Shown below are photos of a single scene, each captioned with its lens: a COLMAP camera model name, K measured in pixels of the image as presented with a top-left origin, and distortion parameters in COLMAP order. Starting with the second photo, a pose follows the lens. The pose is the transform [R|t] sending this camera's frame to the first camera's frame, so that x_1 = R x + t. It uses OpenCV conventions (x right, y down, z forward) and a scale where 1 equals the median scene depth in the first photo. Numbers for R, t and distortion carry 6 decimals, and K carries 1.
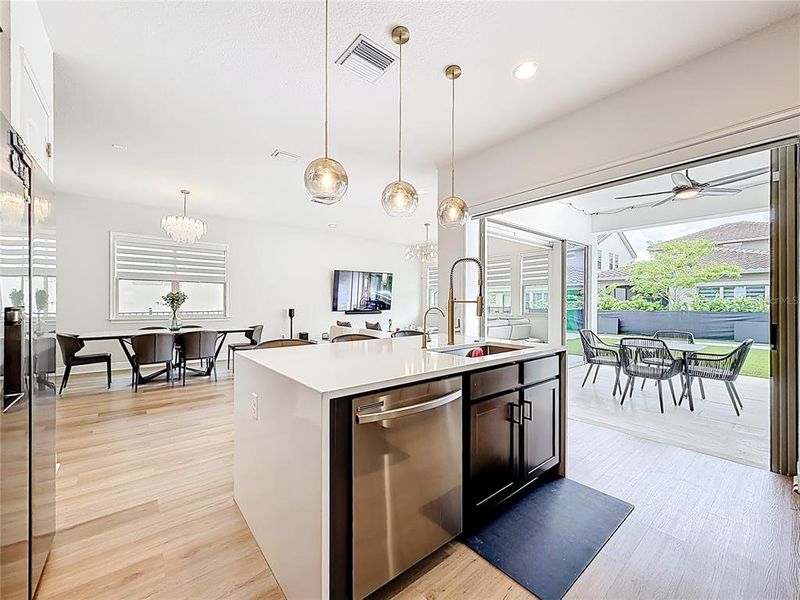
lens RADIAL K [[323.6, 0, 398.8], [0, 323.6, 299.6], [0, 0, 1]] dist [0.001689, 0.000192]
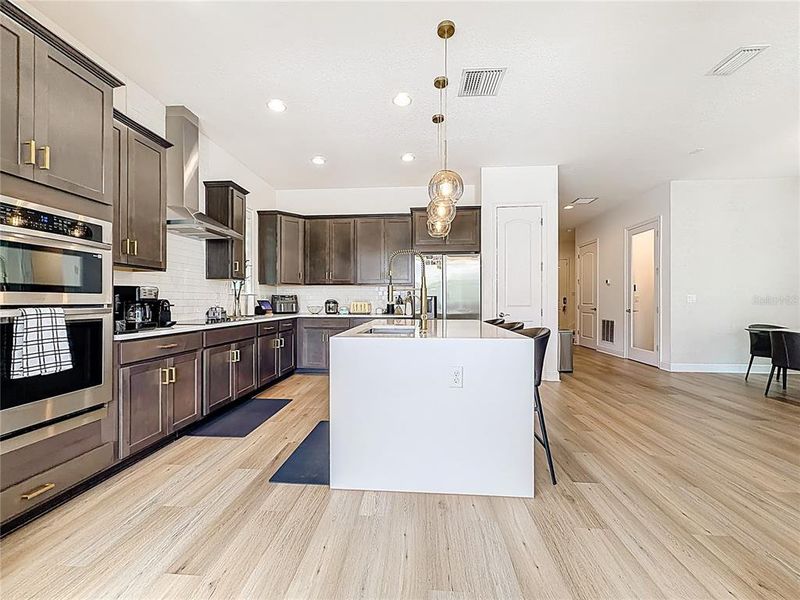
lens RADIAL K [[321.0, 0, 398.6], [0, 321.0, 300.6], [0, 0, 1]] dist [0.001094, -0.000193]
pose [[-0.692628, -0.002734, -0.721290, 0.348304], [0.005984, 0.999937, -0.009537, 0.019005], [0.721270, -0.010922, -0.692567, 0.589630]]
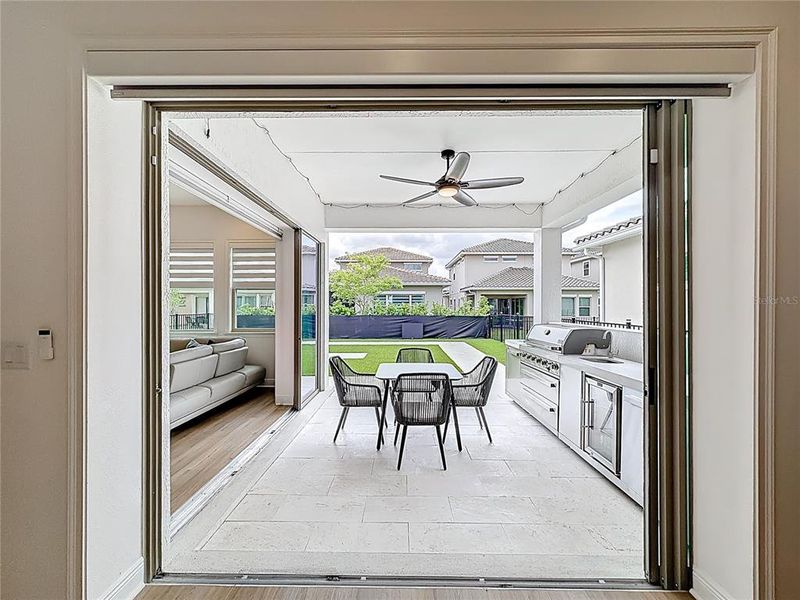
lens RADIAL K [[324.3, 0, 398.8], [0, 324.3, 305.7], [0, 0, 1]] dist [0.000606, -0.000070]
pose [[0.642868, -0.001794, 0.765975, 0.097971], [-0.007675, 0.999932, 0.008784, -0.021083], [-0.765939, -0.011525, 0.642810, 0.345516]]
